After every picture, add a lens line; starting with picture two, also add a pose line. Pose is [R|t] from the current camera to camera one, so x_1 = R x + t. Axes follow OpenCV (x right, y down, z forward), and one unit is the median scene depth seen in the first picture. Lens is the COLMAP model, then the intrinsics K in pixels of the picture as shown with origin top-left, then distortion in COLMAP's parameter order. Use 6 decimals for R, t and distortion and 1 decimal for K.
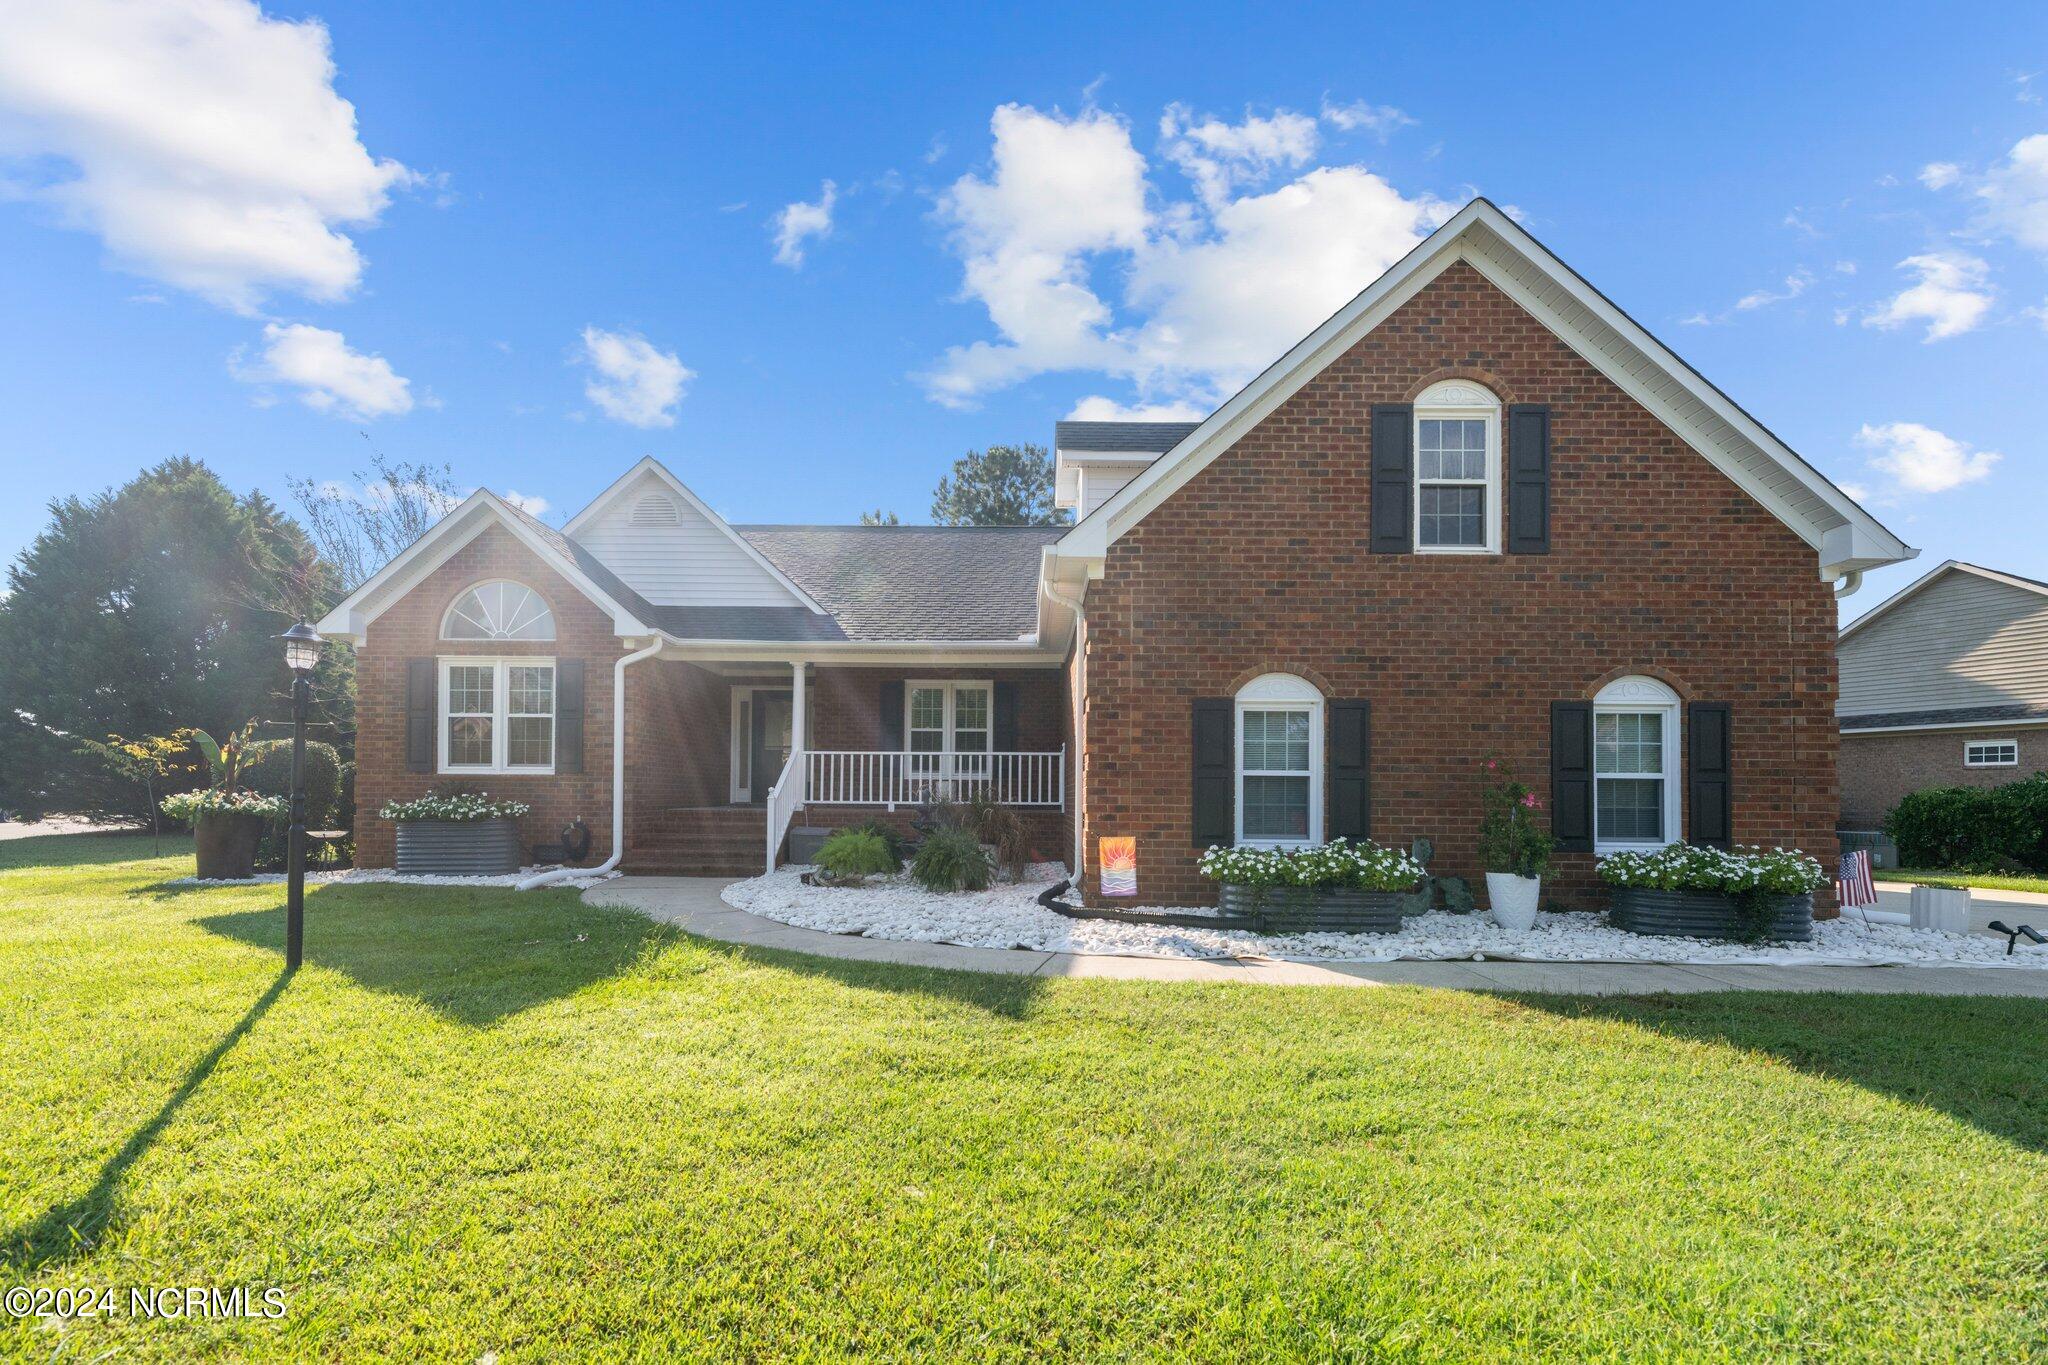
lens RADIAL K [[825.6, 0, 892.2], [0, 825.6, 770.8], [0, 0, 1]] dist [-0.002395, 0.001036]
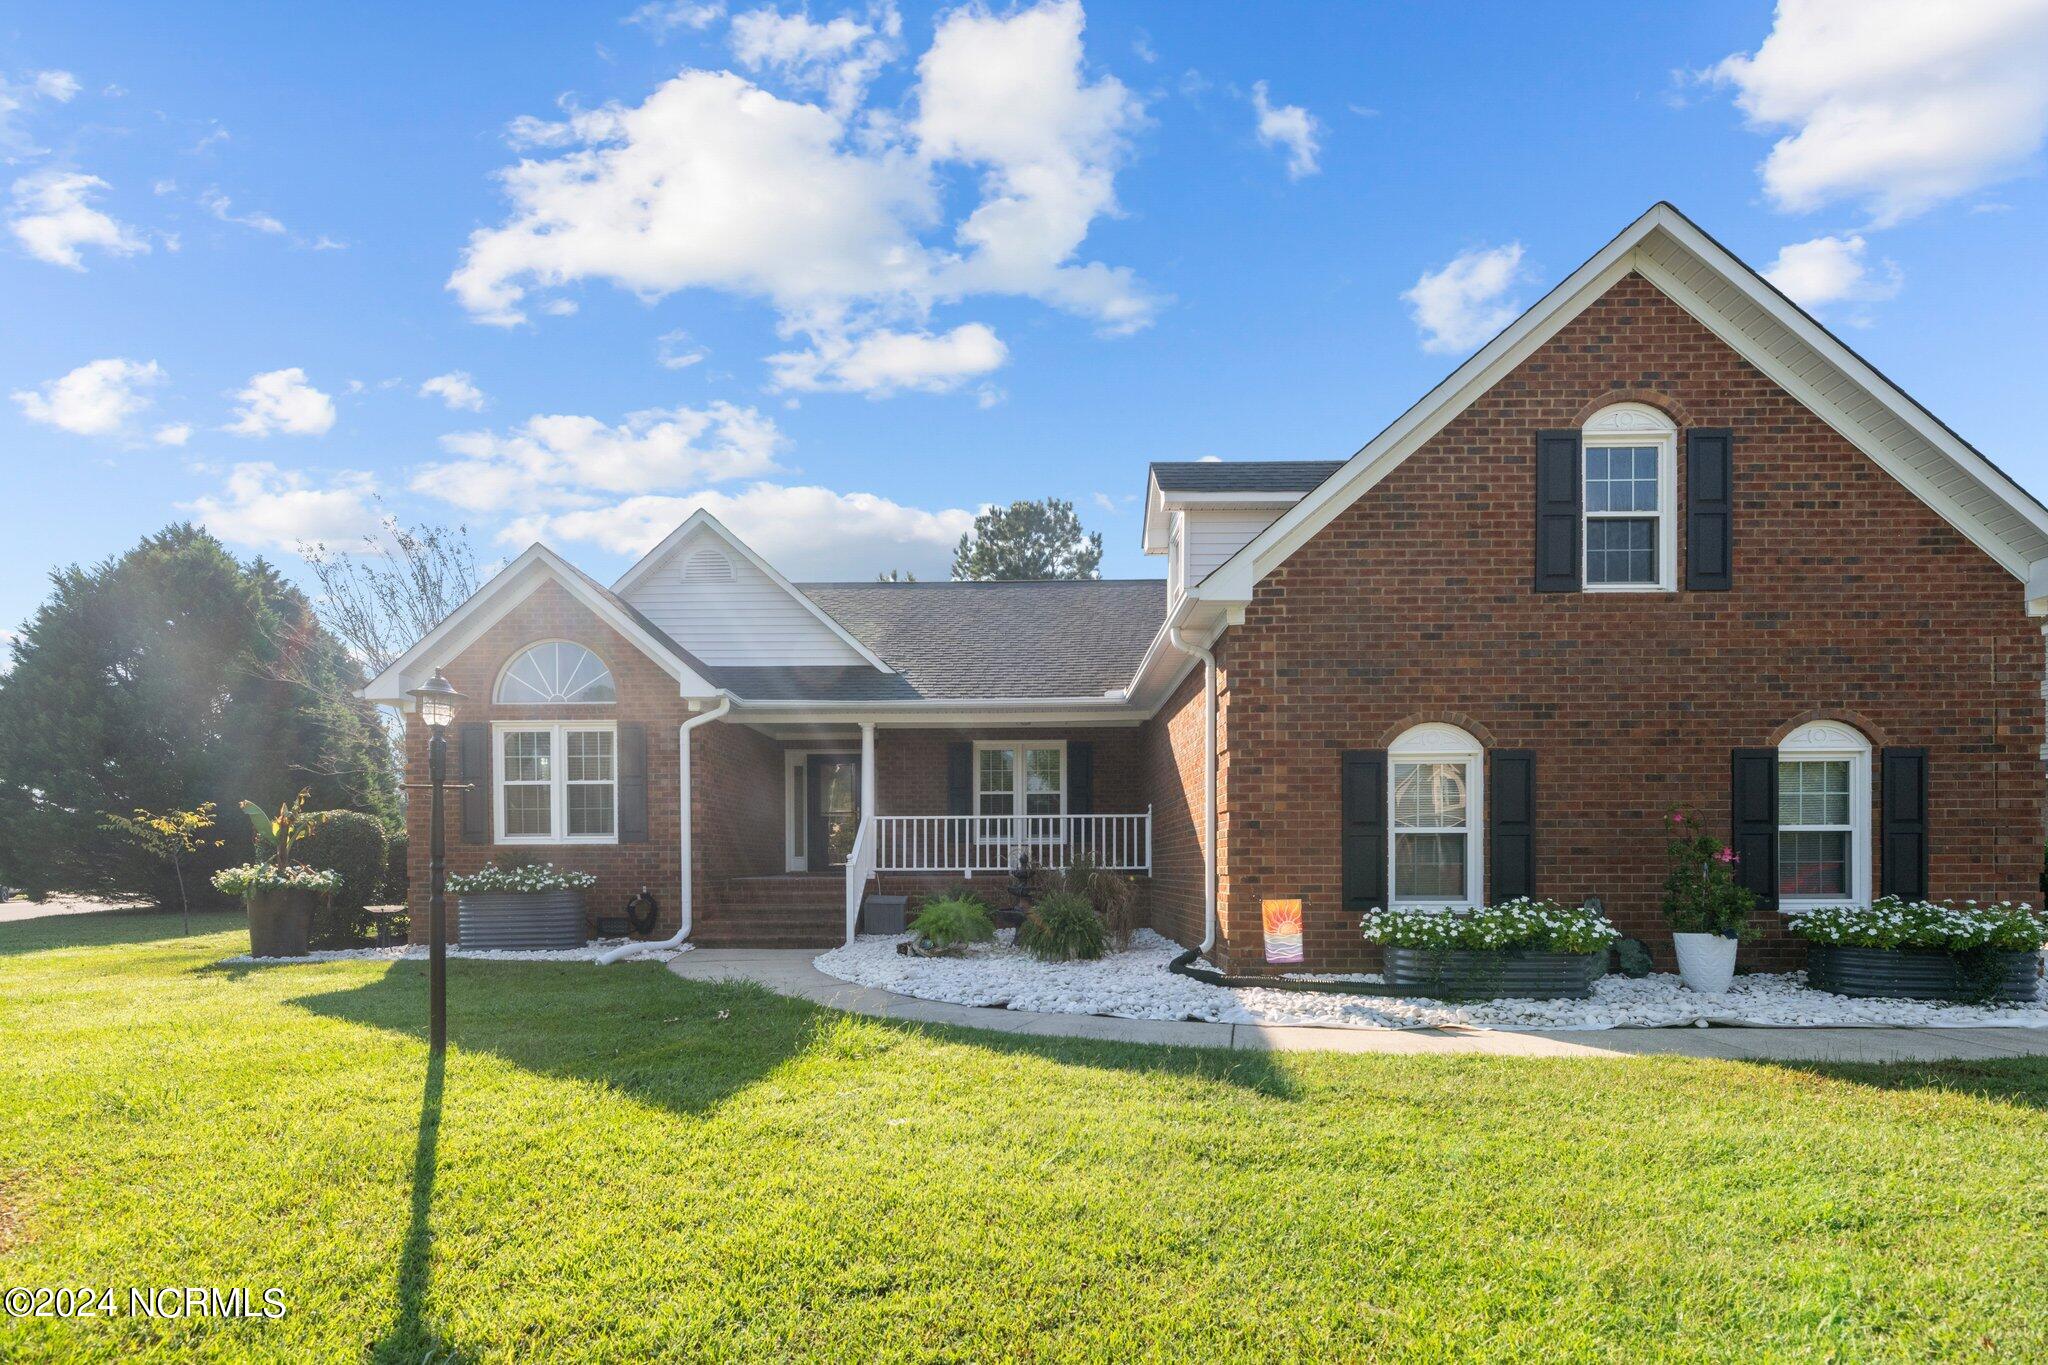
lens RADIAL K [[825.6, 0, 853.3], [0, 825.6, 858.5], [0, 0, 1]] dist [-0.002395, 0.001036]
pose [[0.999921, -0.012437, -0.001702, -0.193912], [0.012470, 0.999710, 0.020623, 0.007806], [0.001445, -0.020643, 0.999786, 0.062027]]
